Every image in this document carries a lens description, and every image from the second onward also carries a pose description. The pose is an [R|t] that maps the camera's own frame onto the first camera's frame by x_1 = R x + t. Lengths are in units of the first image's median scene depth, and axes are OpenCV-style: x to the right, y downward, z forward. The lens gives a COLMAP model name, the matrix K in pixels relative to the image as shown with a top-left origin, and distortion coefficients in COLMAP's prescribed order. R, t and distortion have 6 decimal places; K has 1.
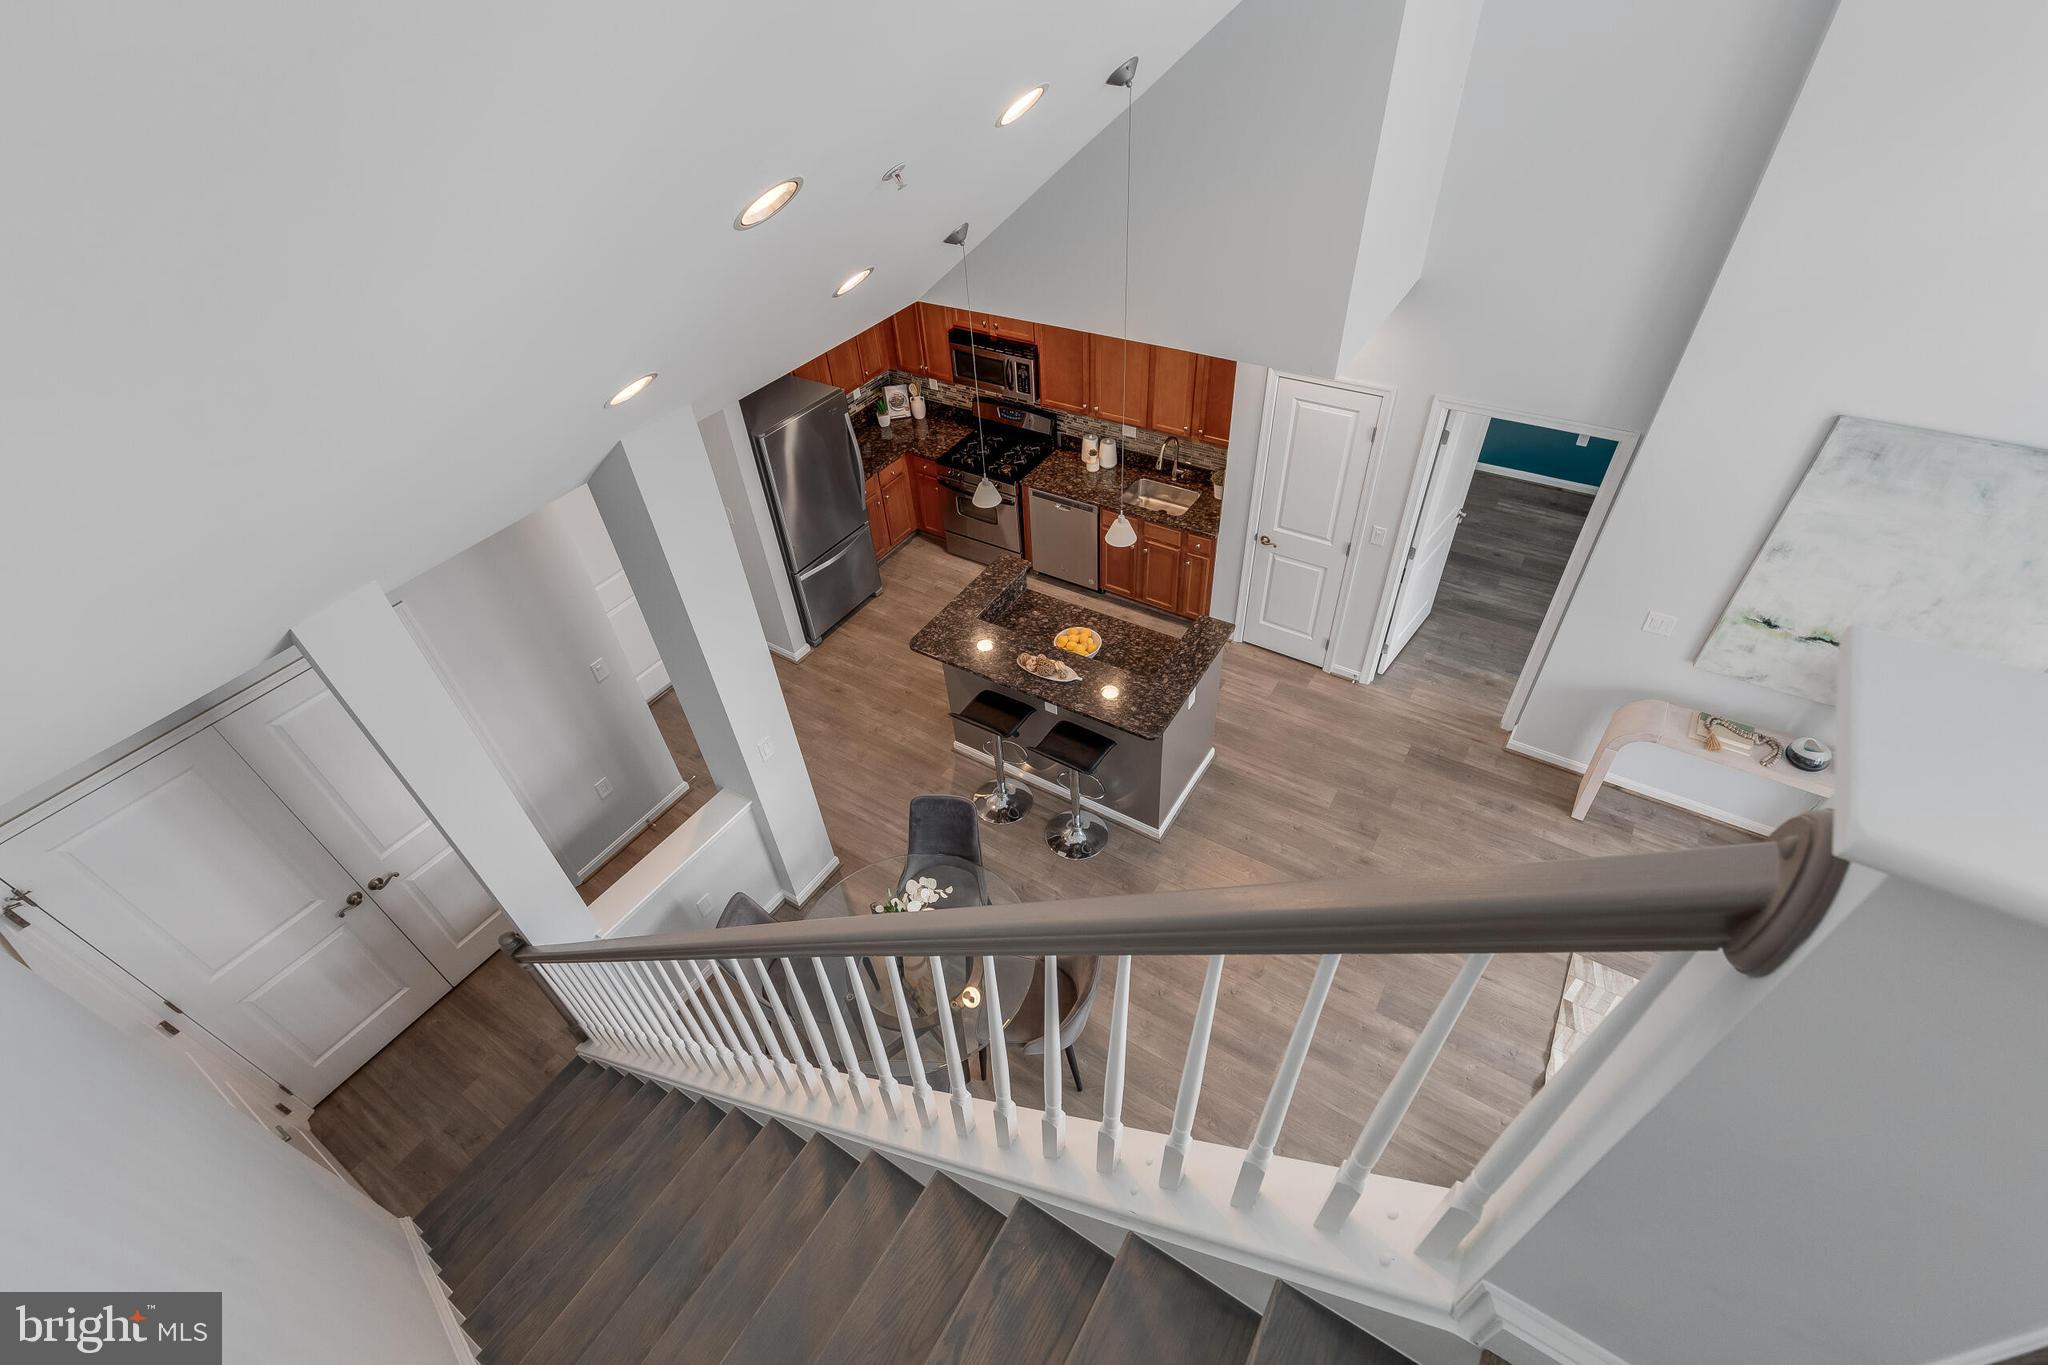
lens RADIAL K [[912.6, 0, 1026.3], [0, 912.6, 682.6], [0, 0, 1]] dist [0.009504, -0.001560]
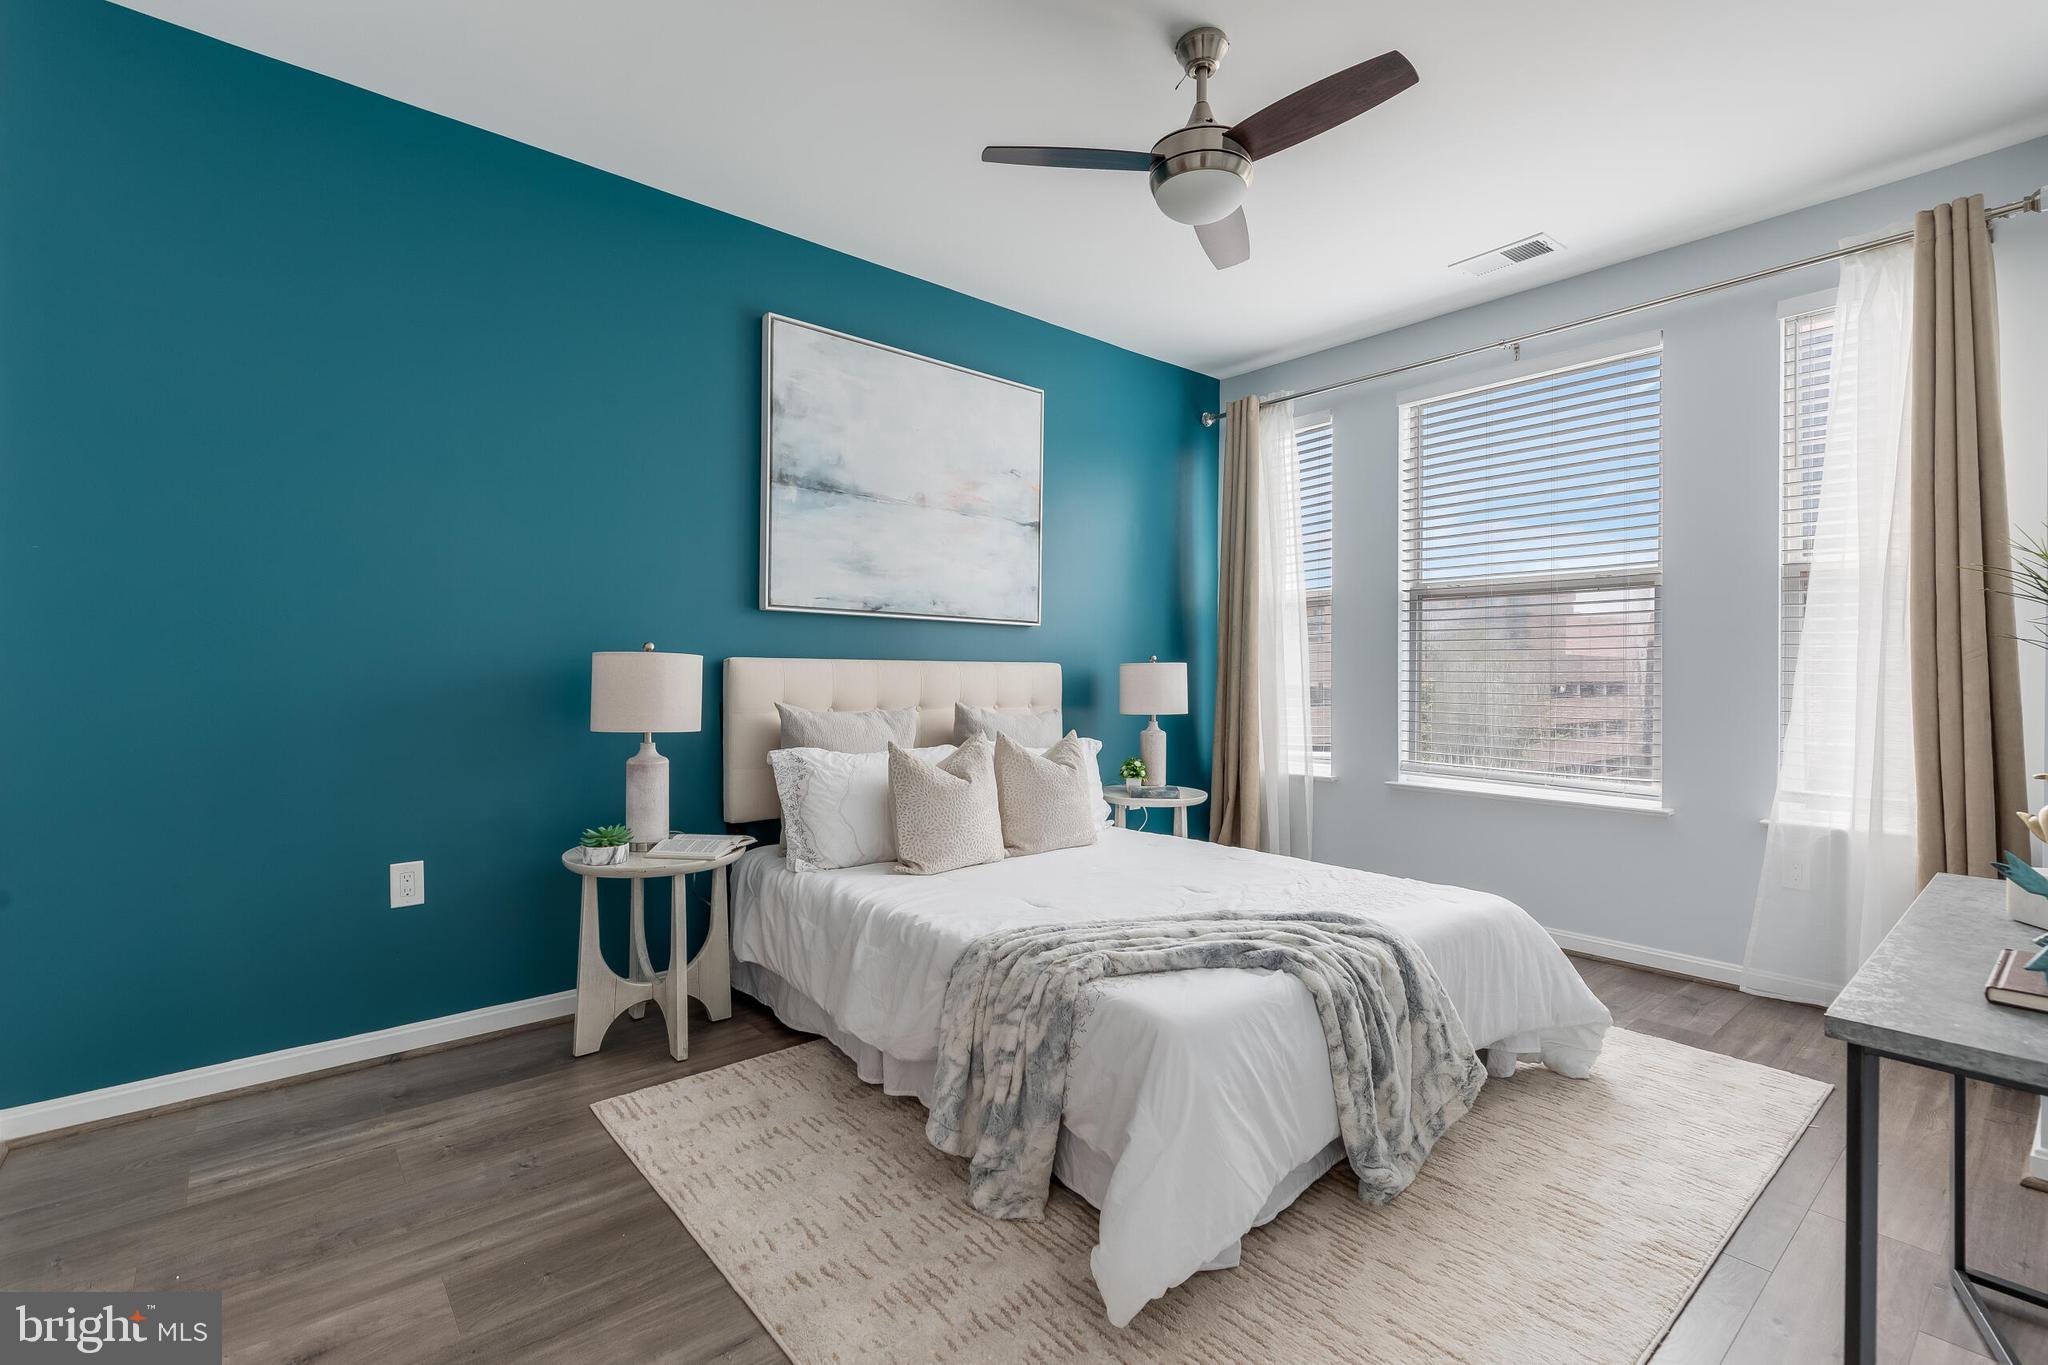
lens RADIAL K [[927.0, 0, 1027.1], [0, 927.0, 670.5], [0, 0, 1]] dist [0.005557, -0.001568]
pose [[0.295421, 0.053007, 0.953895, 0.453606], [0.631332, 0.738551, -0.236564, -0.130286], [-0.717040, 0.672111, 0.184719, 0.947152]]
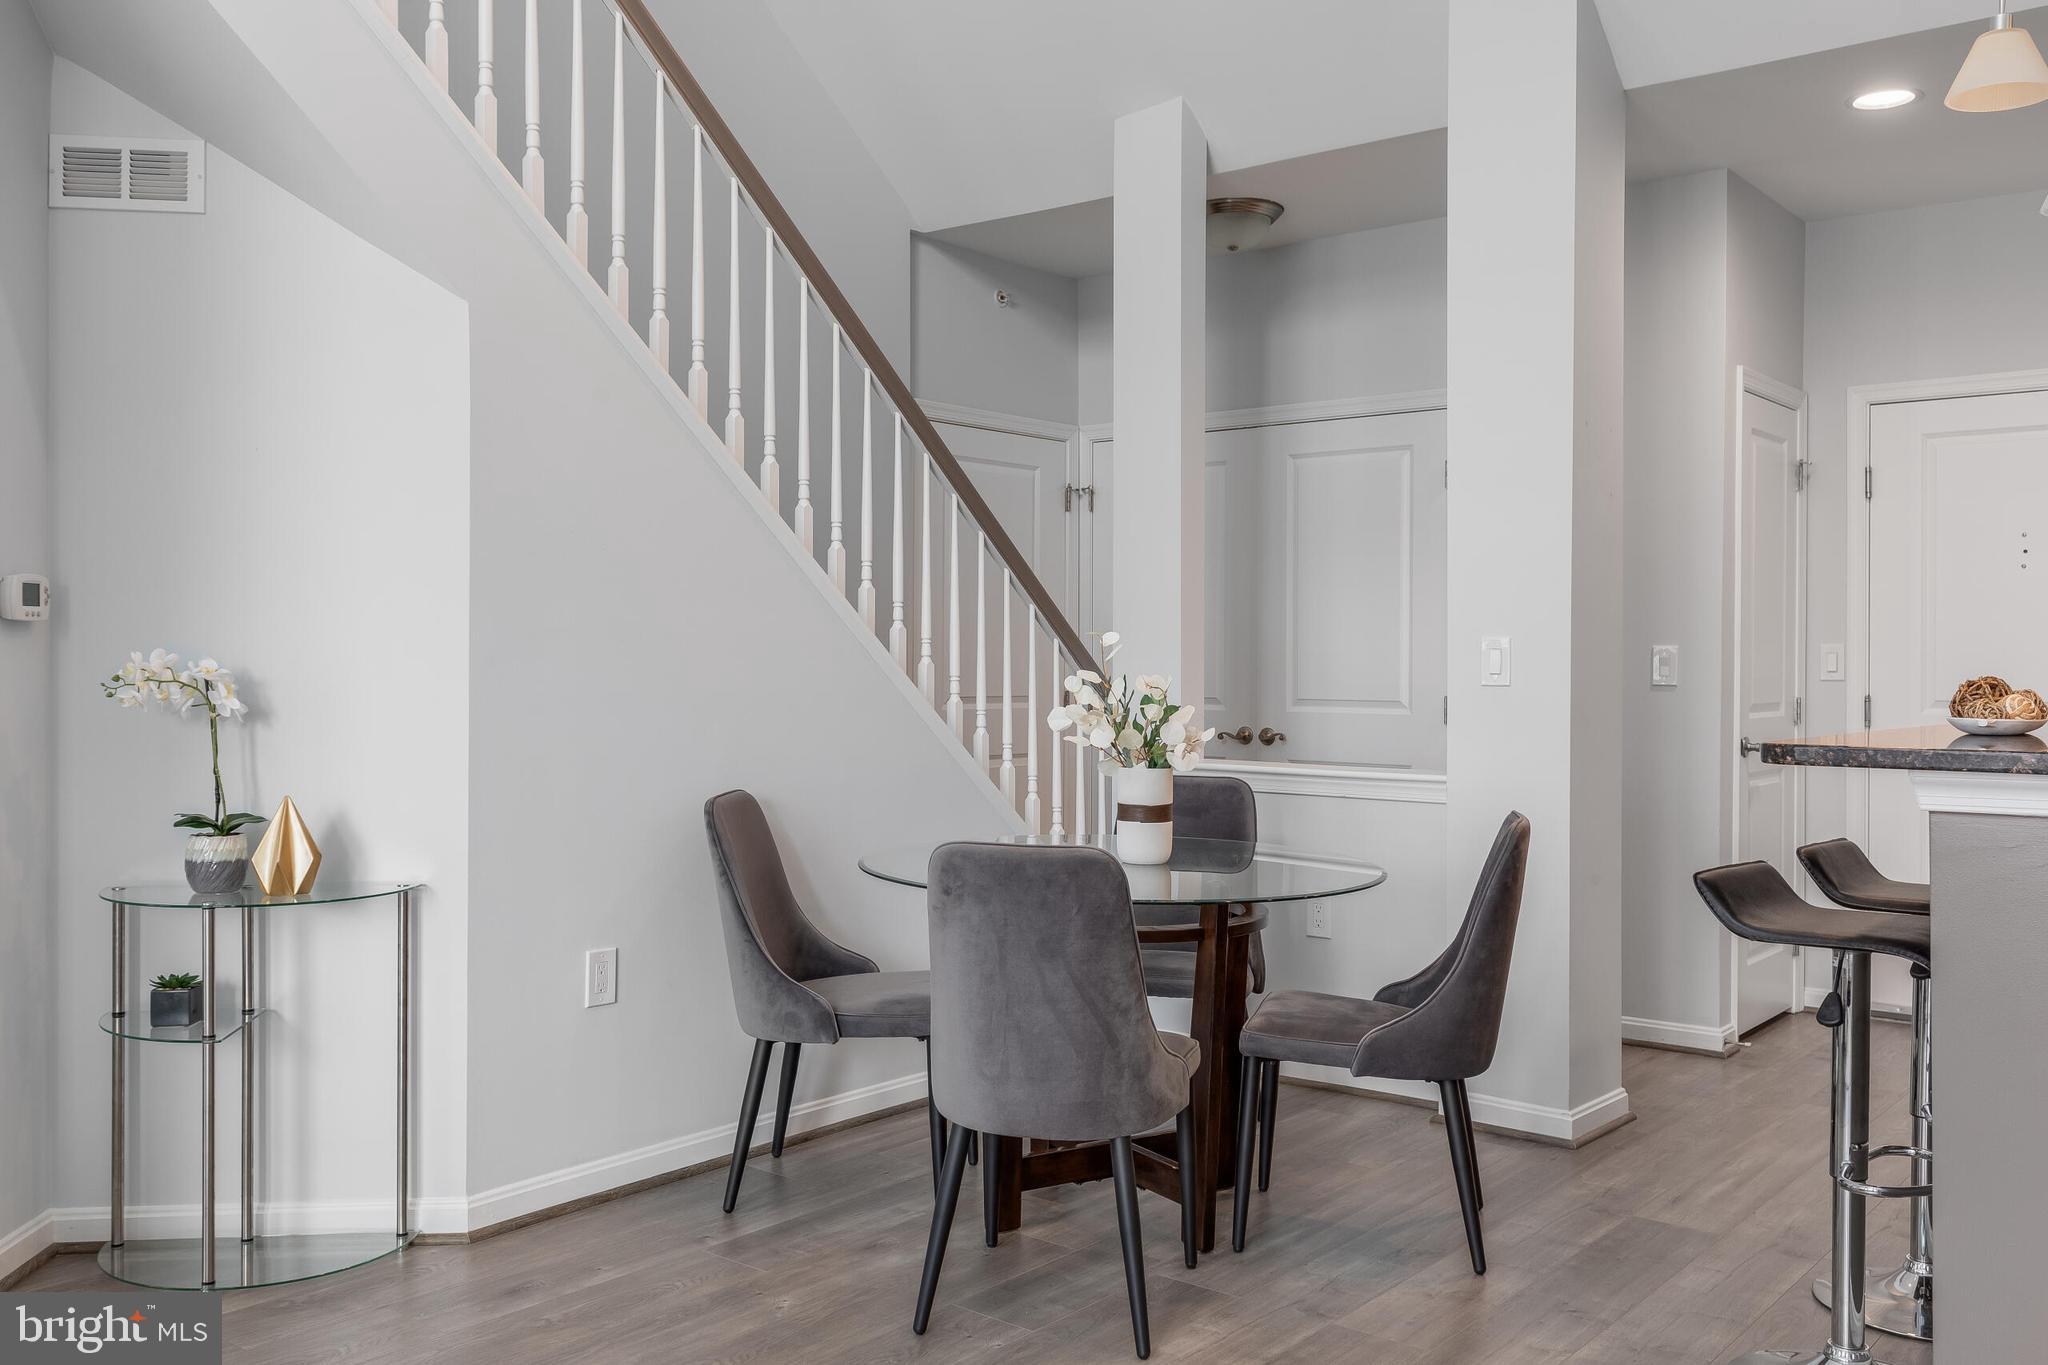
lens RADIAL K [[1743.7, 0, 1030.1], [0, 1743.7, 677.9], [0, 0, 1]] dist [0.009939, -0.009875]
pose [[-0.115880, 0.061968, -0.991328, 0.551392], [-0.668160, 0.733618, 0.123962, 0.102752], [0.734938, 0.676731, -0.043607, 0.666708]]
